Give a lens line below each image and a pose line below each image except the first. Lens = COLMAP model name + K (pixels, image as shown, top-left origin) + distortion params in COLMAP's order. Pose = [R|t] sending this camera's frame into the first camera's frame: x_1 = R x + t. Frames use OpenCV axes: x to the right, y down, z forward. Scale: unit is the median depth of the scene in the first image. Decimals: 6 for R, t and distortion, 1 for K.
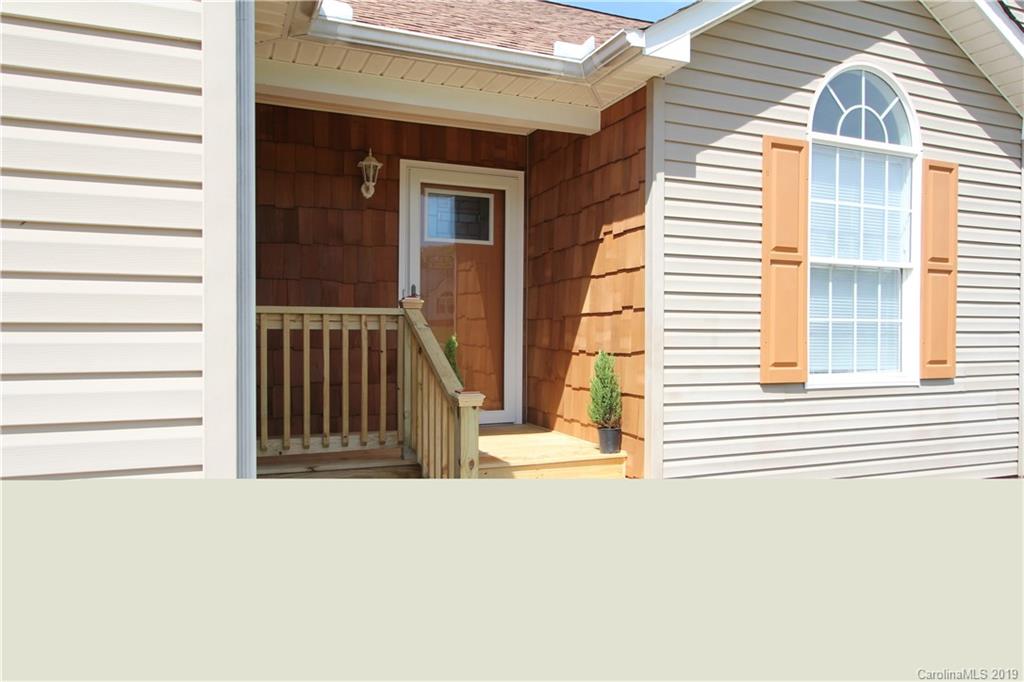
lens RADIAL K [[691.6, 0, 512.0], [0, 691.6, 341.0], [0, 0, 1]] dist [-0.002285, 0.002334]
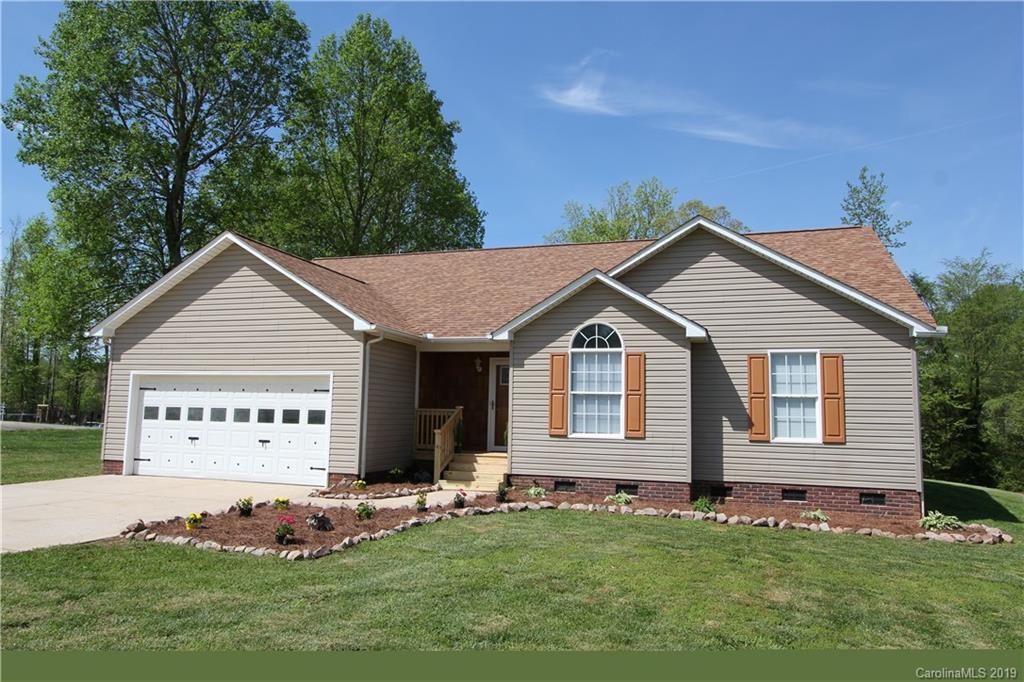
lens RADIAL K [[691.6, 0, 512.0], [0, 691.6, 341.0], [0, 0, 1]] dist [-0.002285, 0.002334]
pose [[0.759456, -0.061019, -0.647691, 2.064096], [-0.031803, 0.990919, -0.130646, 0.053082], [0.649781, 0.119819, 0.750618, -1.314089]]
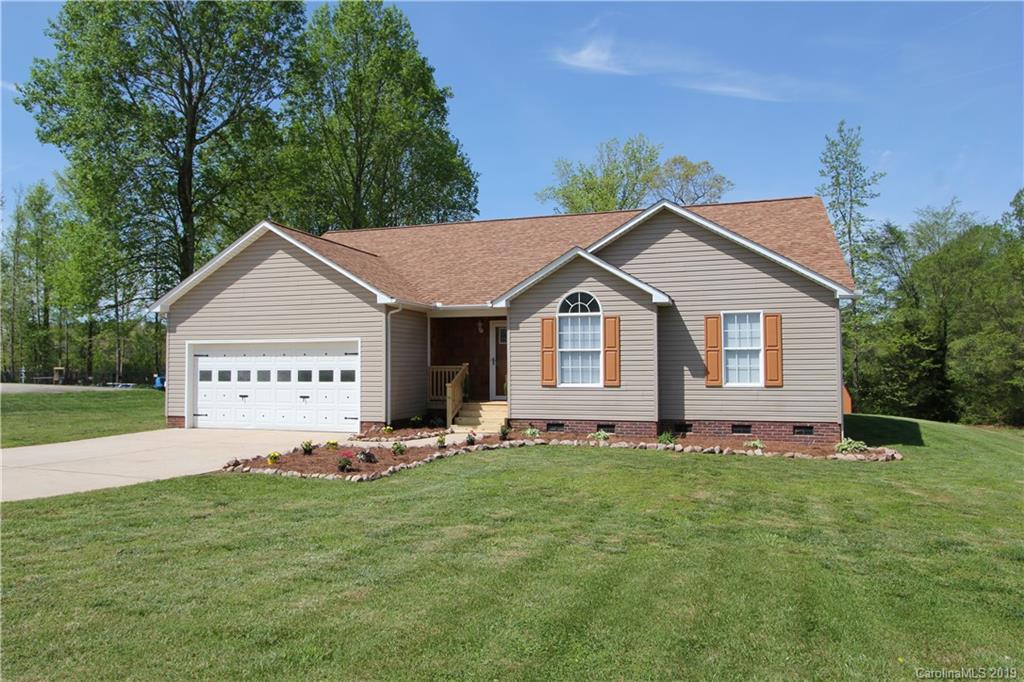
lens RADIAL K [[691.6, 0, 512.0], [0, 691.6, 341.0], [0, 0, 1]] dist [-0.002285, 0.002334]
pose [[0.762711, -0.033131, -0.645890, 2.420694], [-0.005936, 0.998286, -0.058217, 0.039410], [0.646712, 0.048236, 0.761207, -1.744287]]
